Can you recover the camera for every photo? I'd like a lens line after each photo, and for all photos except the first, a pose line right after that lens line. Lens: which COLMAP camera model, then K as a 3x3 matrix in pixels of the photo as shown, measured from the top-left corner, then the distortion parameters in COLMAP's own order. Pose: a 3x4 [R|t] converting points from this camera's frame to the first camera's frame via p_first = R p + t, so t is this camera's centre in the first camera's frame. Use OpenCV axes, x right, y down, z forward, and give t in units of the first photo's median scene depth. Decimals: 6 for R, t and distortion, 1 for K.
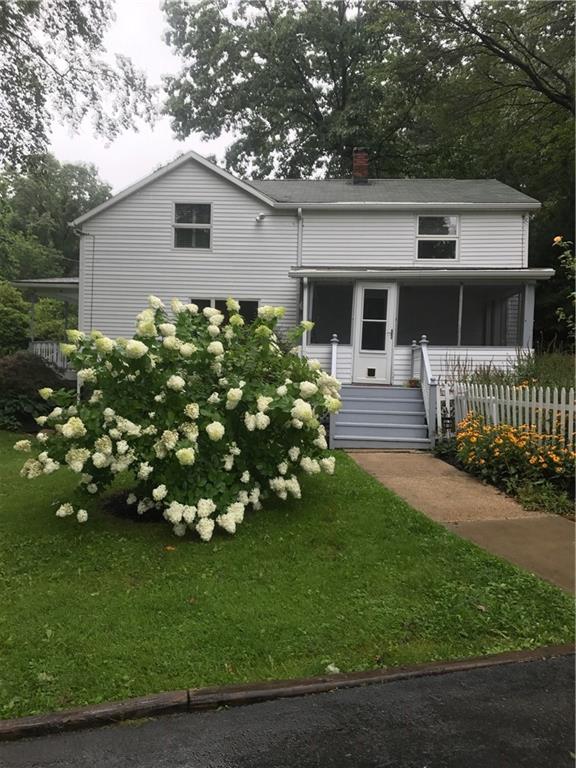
lens RADIAL K [[611.0, 0, 288.0], [0, 611.0, 384.0], [0, 0, 1]] dist [0.013695, 0.001234]
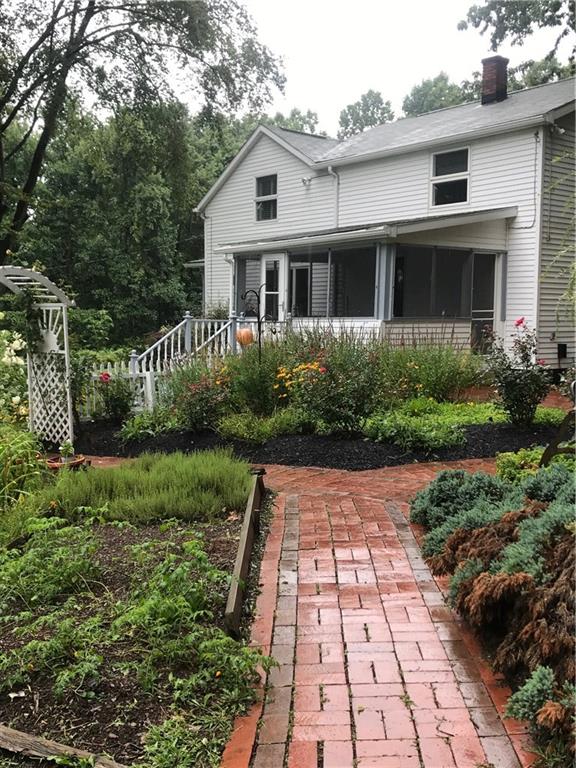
lens RADIAL K [[850.5, 0, 288.0], [0, 850.5, 384.0], [0, 0, 1]] dist [-0.002721, -0.003767]
pose [[0.684197, 0.033474, -0.728529, 0.927844], [-0.004210, 0.999111, 0.041953, -0.011594], [0.729285, -0.025637, 0.683729, 0.062687]]
